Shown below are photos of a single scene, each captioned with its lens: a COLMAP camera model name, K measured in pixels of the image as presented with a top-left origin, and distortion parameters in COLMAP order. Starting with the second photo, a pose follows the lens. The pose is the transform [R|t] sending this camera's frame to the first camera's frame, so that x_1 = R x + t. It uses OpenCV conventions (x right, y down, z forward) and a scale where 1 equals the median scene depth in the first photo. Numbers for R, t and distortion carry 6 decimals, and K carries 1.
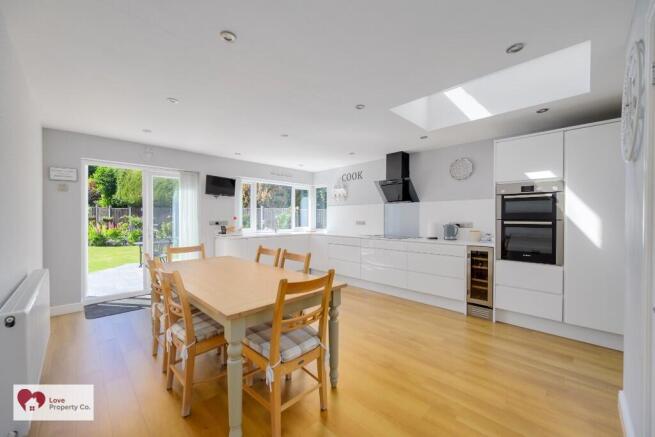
lens RADIAL K [[256.3, 0, 325.1], [0, 256.3, 220.7], [0, 0, 1]] dist [-0.003227, -0.000274]
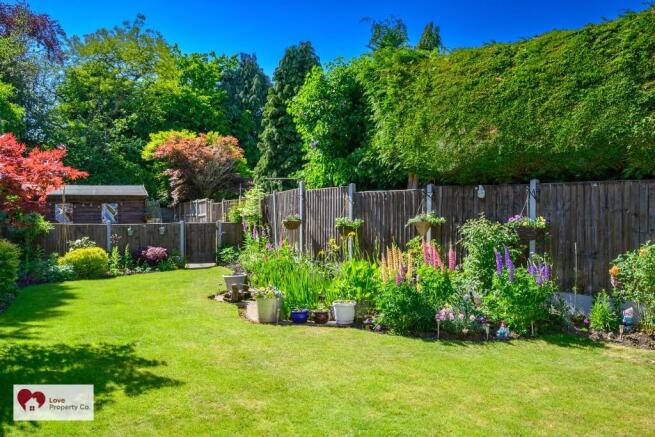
lens RADIAL K [[563.6, 0, 327.4], [0, 563.6, 214.9], [0, 0, 1]] dist [0.003742, -0.010521]
pose [[0.892460, -0.000060, -0.451126, -1.619818], [-0.006738, 0.999887, -0.013463, -0.027993], [0.451076, 0.015055, 0.892359, 1.050633]]
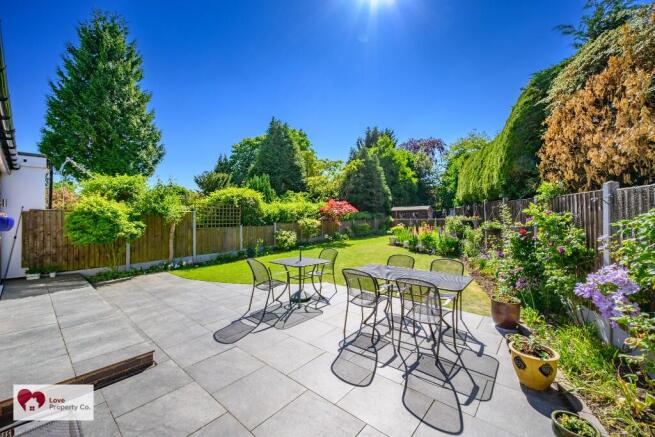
lens RADIAL K [[256.3, 0, 327.8], [0, 256.3, 216.3], [0, 0, 1]] dist [-0.003227, -0.000274]
pose [[0.089901, -0.003039, -0.995946, -0.020749], [-0.005597, 0.999978, -0.003557, -0.039252], [0.995935, 0.005894, 0.089882, 1.429963]]
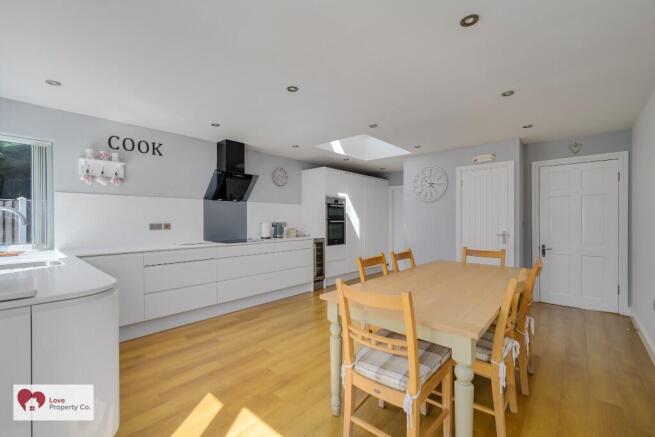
lens RADIAL K [[284.6, 0, 327.6], [0, 284.6, 220.9], [0, 0, 1]] dist [0.002271, 0.000063]
pose [[-0.077315, -0.006565, 0.996985, -0.572807], [0.011086, 0.999911, 0.007444, -0.005533], [-0.996945, 0.011628, -0.077235, 0.637786]]
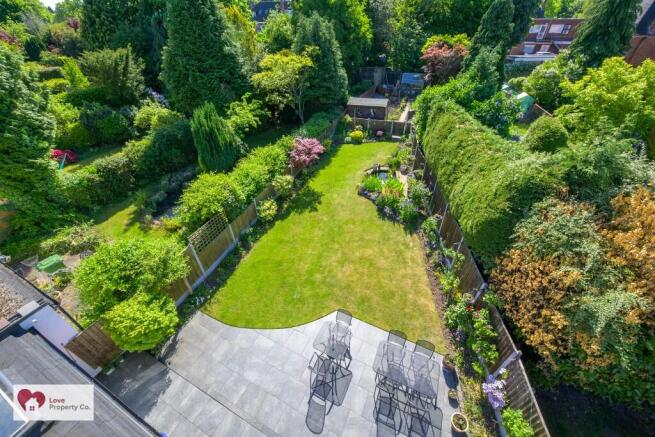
lens RADIAL K [[256.3, 0, 326.0], [0, 256.3, 215.1], [0, 0, 1]] dist [-0.003227, -0.000274]
pose [[0.322813, 0.573608, -0.752838, -0.309792], [0.013229, 0.792611, 0.609584, -1.244726], [0.946370, -0.206741, 0.248277, 1.187362]]
